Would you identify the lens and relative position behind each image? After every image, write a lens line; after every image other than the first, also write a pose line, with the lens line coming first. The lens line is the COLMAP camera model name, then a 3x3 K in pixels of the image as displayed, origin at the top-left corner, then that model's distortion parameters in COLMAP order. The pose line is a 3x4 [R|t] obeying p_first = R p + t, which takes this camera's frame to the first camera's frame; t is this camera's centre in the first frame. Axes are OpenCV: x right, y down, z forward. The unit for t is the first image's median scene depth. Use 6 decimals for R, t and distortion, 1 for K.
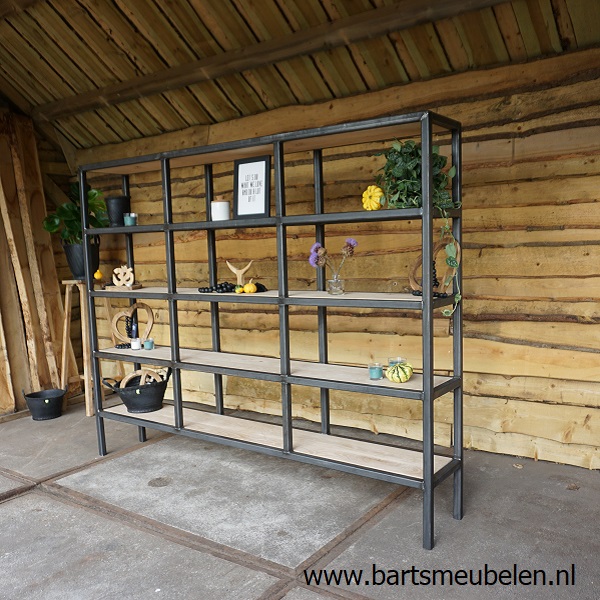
lens RADIAL K [[658.8, 0, 299.7], [0, 658.8, 293.0], [0, 0, 1]] dist [-0.035561, 0.013326]
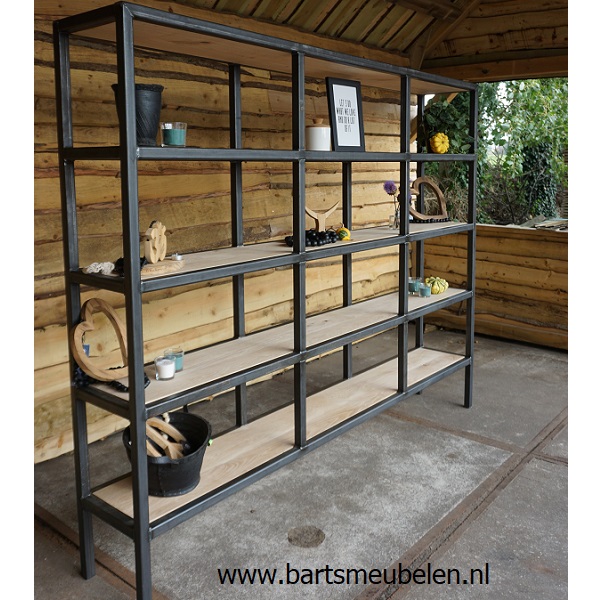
lens RADIAL K [[625.6, 0, 315.5], [0, 625.6, 243.5], [0, 0, 1]] dist [-0.005840, -0.003086]
pose [[0.036337, -0.088273, 0.995433, -0.835889], [0.082418, 0.992962, 0.085046, -0.063253], [-0.995935, 0.078951, 0.043356, 0.955181]]
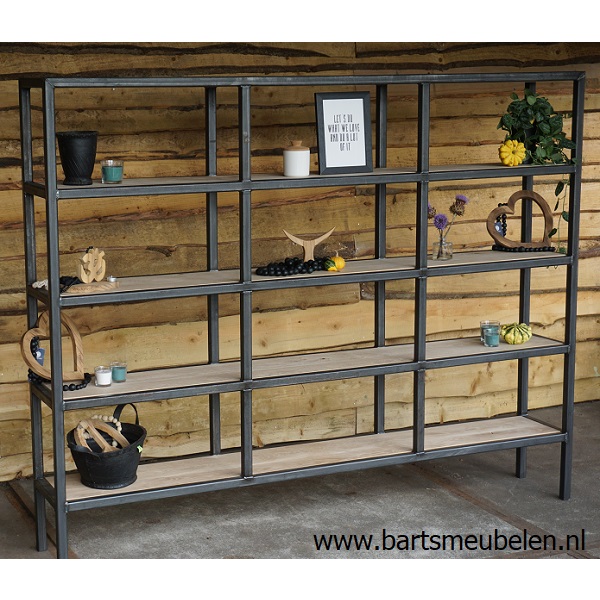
lens RADIAL K [[1323.2, 0, 300.0], [0, 1323.2, 300.0], [0, 0, 1]] dist [0.054783, -0.215560]
pose [[0.467448, -0.119073, 0.875965, -1.375362], [0.059167, 0.992879, 0.103392, -0.120408], [-0.882038, 0.003498, 0.471164, 0.300894]]
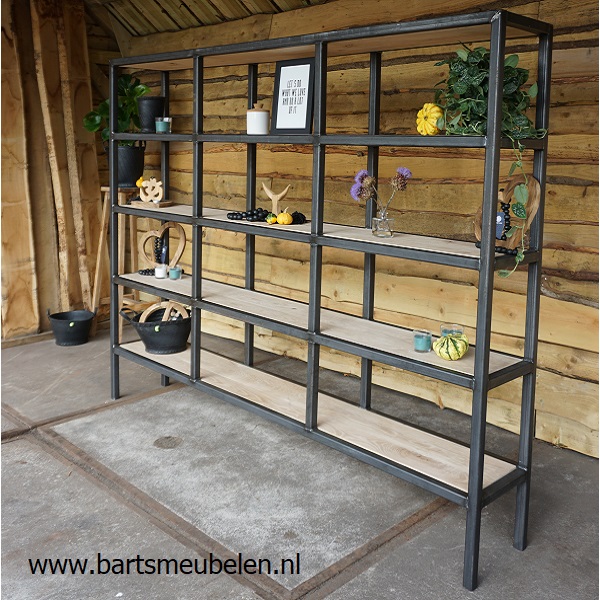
lens RADIAL K [[749.8, 0, 301.4], [0, 749.8, 184.3], [0, 0, 1]] dist [-0.017106, 0.039647]
pose [[0.984611, 0.060095, -0.164103, 0.090969], [-0.062906, 0.997948, -0.011980, -0.038267], [0.163047, 0.022118, 0.986370, 0.083829]]
